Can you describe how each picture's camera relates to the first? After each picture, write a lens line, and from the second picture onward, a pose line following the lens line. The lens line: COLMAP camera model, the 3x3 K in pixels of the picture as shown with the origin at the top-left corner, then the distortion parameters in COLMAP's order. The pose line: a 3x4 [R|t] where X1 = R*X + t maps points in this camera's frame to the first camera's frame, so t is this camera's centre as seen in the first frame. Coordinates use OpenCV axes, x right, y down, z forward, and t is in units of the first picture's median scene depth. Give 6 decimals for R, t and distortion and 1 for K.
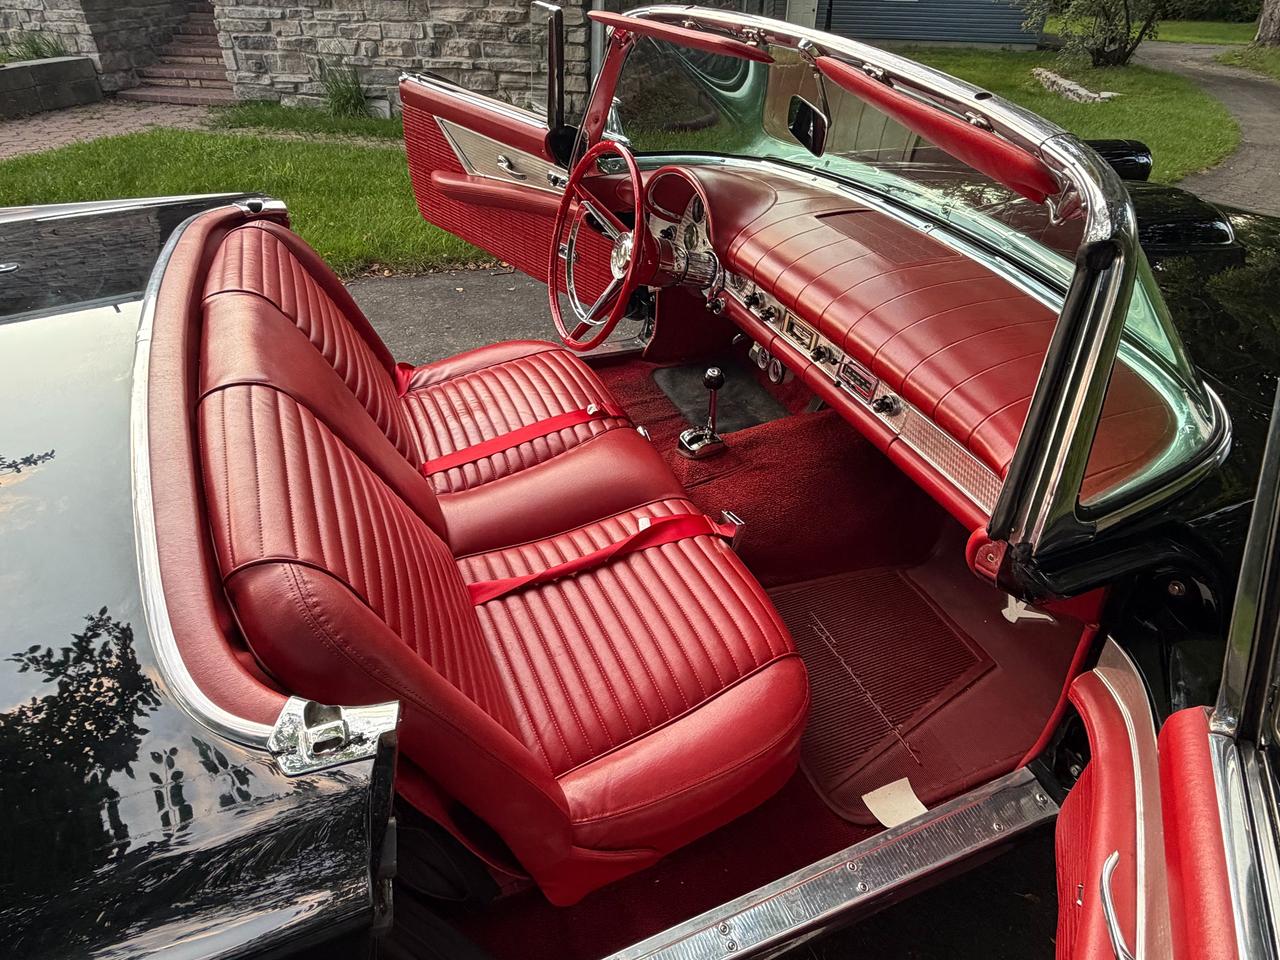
lens RADIAL K [[781.4, 0, 616.3], [0, 781.4, 489.5], [0, 0, 1]] dist [0.002681, -0.002221]
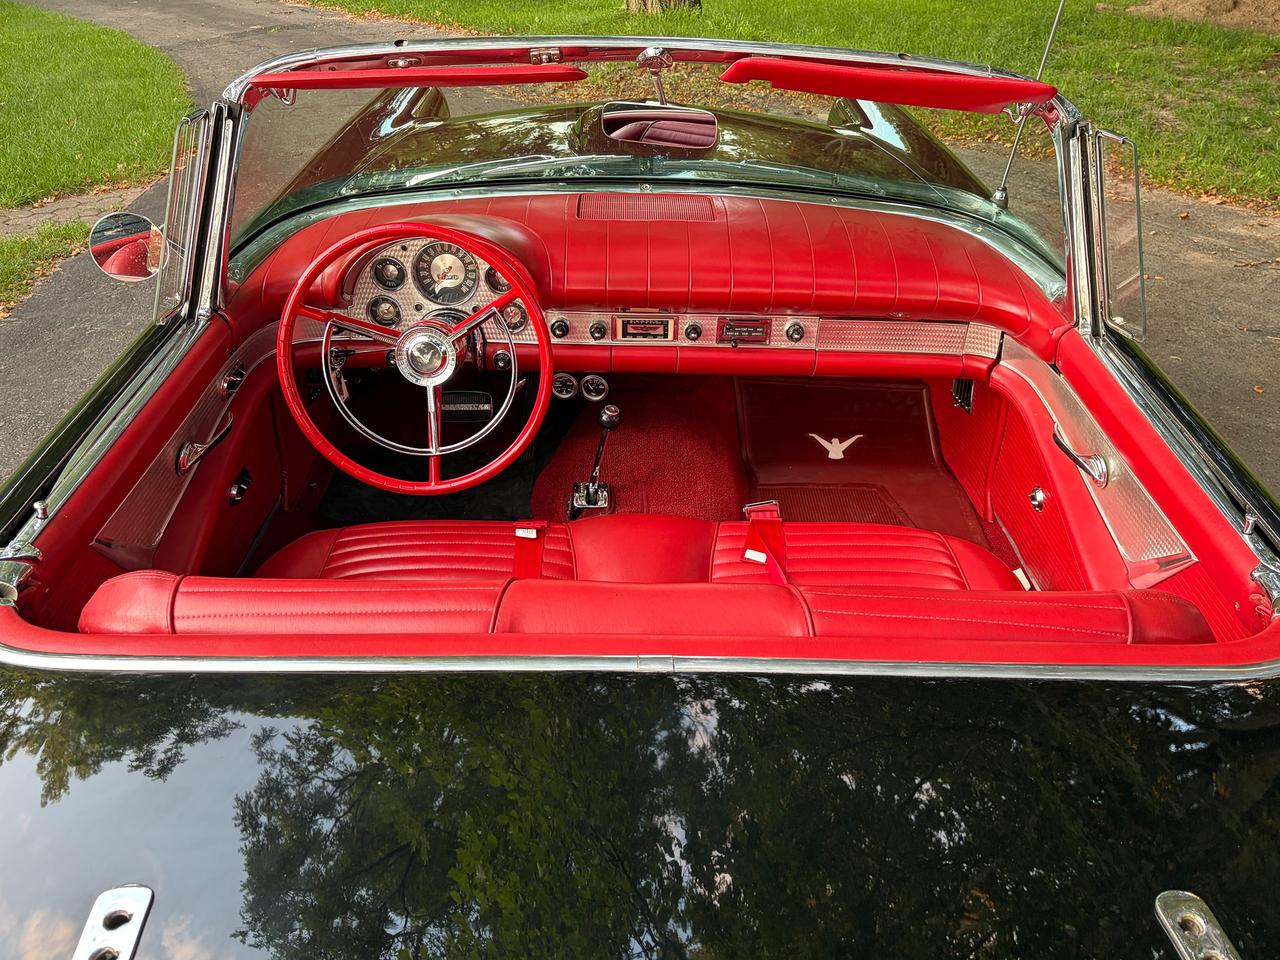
lens RADIAL K [[1069.6, 0, 645.5], [0, 1069.6, 499.3], [0, 0, 1]] dist [0.075797, -0.033272]
pose [[0.366655, -0.536711, 0.759938, -0.791347], [0.560427, 0.779412, 0.280070, -0.367357], [-0.742621, 0.323201, 0.586563, 0.271383]]
